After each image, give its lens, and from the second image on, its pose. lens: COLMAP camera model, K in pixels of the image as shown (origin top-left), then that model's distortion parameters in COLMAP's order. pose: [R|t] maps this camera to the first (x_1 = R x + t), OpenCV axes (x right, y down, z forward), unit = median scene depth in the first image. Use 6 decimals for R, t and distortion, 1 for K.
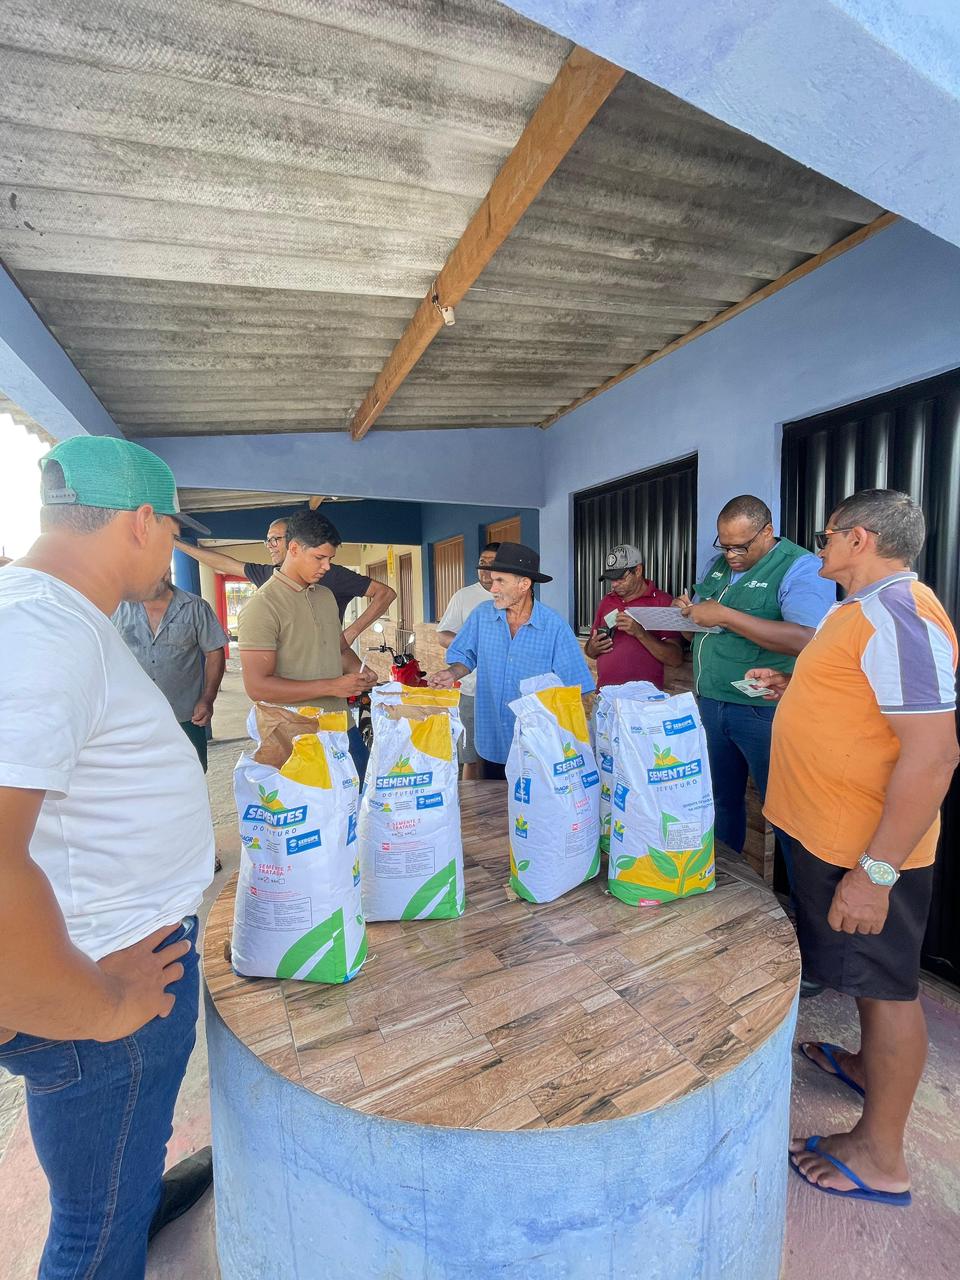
lens RADIAL K [[523.6, 0, 474.6], [0, 523.6, 638.2], [0, 0, 1]] dist [-0.001754, 0.000045]
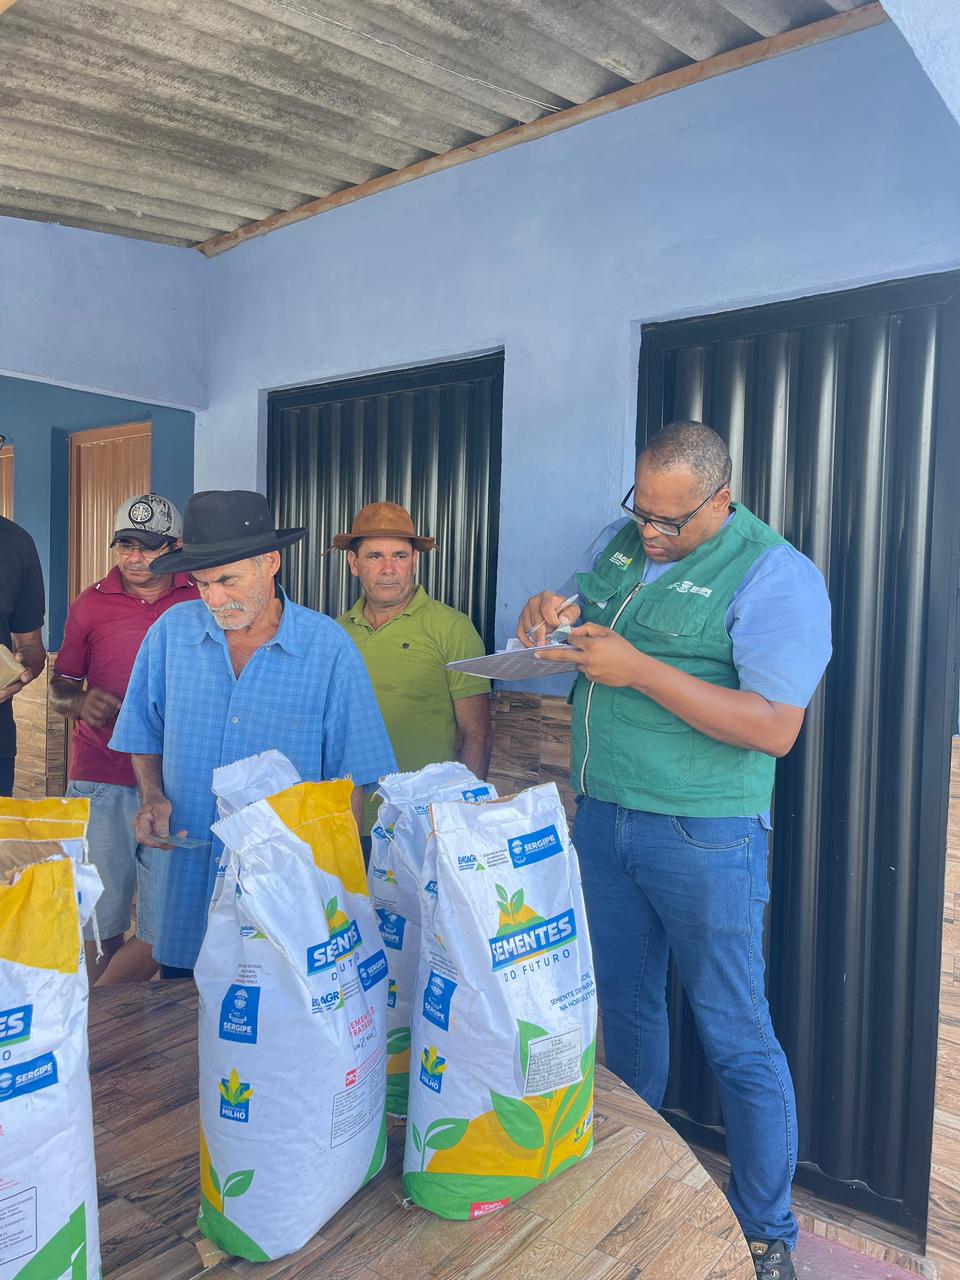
lens RADIAL K [[972.2, 0, 476.6], [0, 972.2, 632.1], [0, 0, 1]] dist [0.092156, -0.130138]
pose [[0.899792, 0.028846, 0.435364, -0.101526], [-0.013154, 0.999152, -0.039014, -0.012267], [-0.436120, 0.029377, 0.899409, 0.120145]]
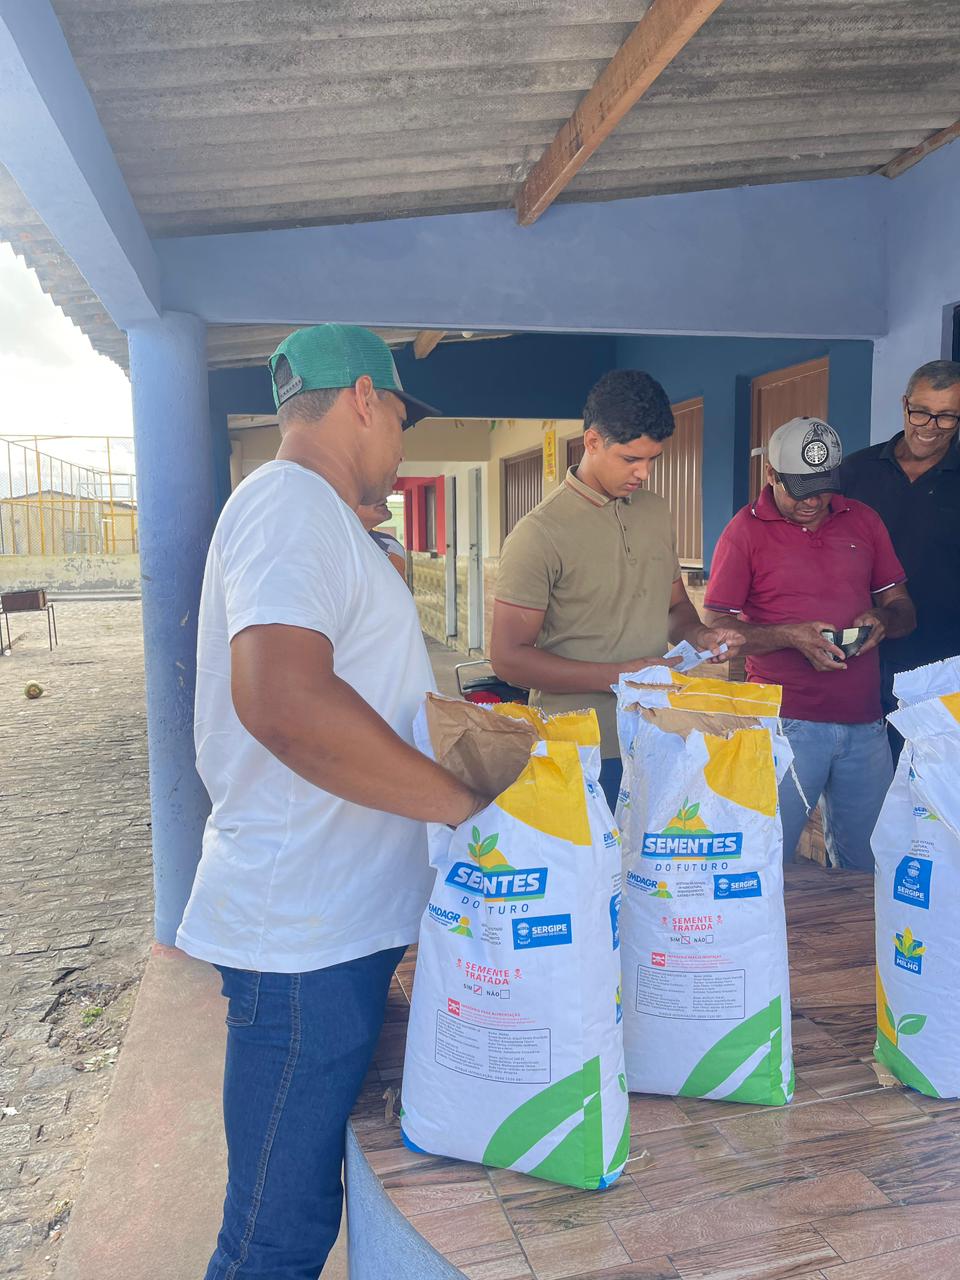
lens RADIAL K [[972.2, 0, 476.6], [0, 972.2, 632.1], [0, 0, 1]] dist [0.092156, -0.130138]
pose [[0.978593, 0.028154, -0.203871, -0.133506], [-0.021013, 0.999090, 0.037111, 0.014016], [0.204731, -0.032033, 0.978294, -0.039722]]
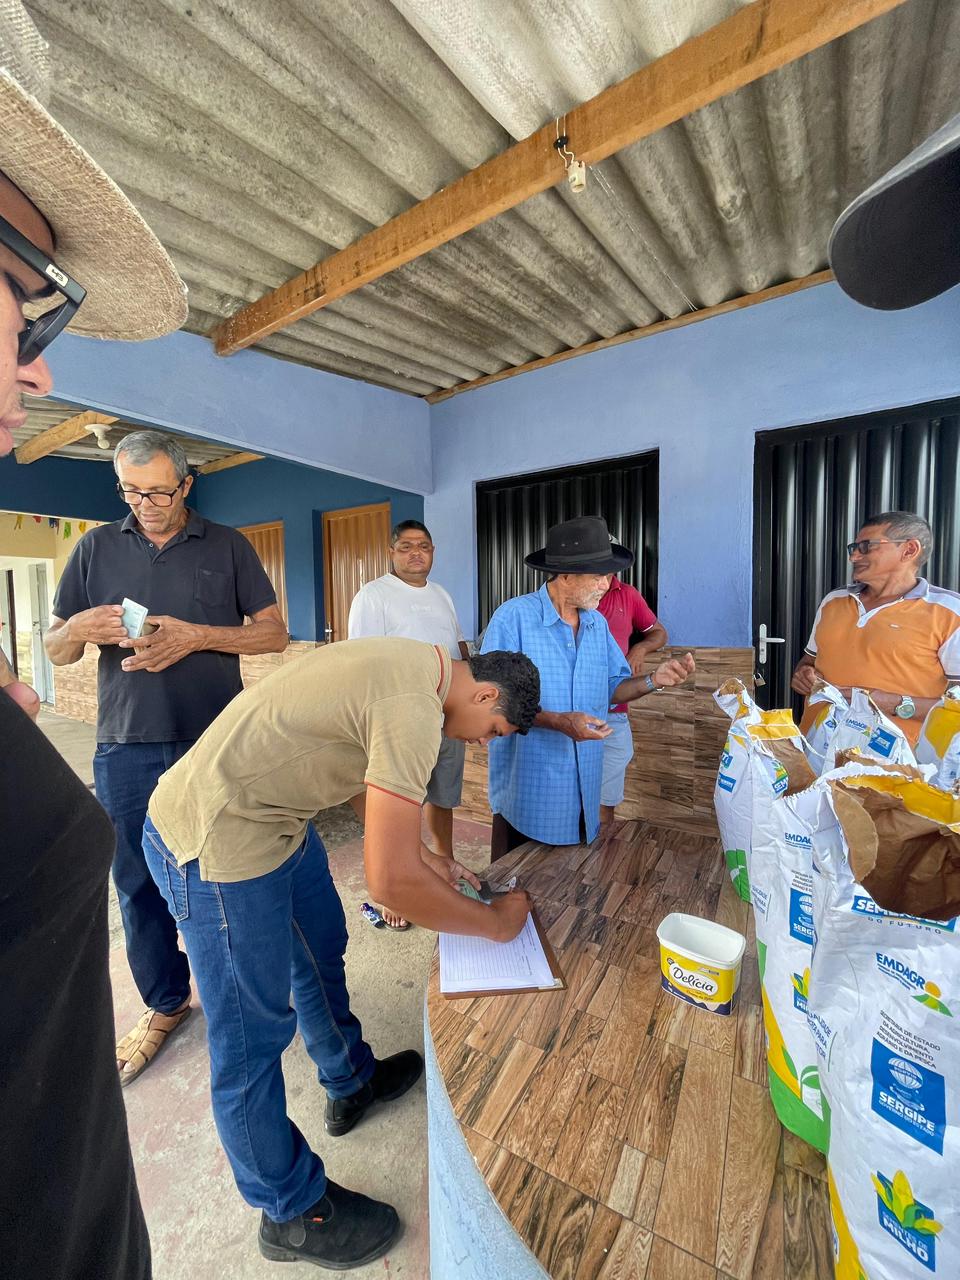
lens RADIAL K [[514.7, 0, 473.7], [0, 514.7, 641.9], [0, 0, 1]] dist [-0.000042, -0.000095]
pose [[0.848065, -0.034004, 0.528801, -0.728052], [0.040259, 0.999189, -0.000314, -0.013121], [-0.528361, 0.021555, 0.848746, 0.681783]]
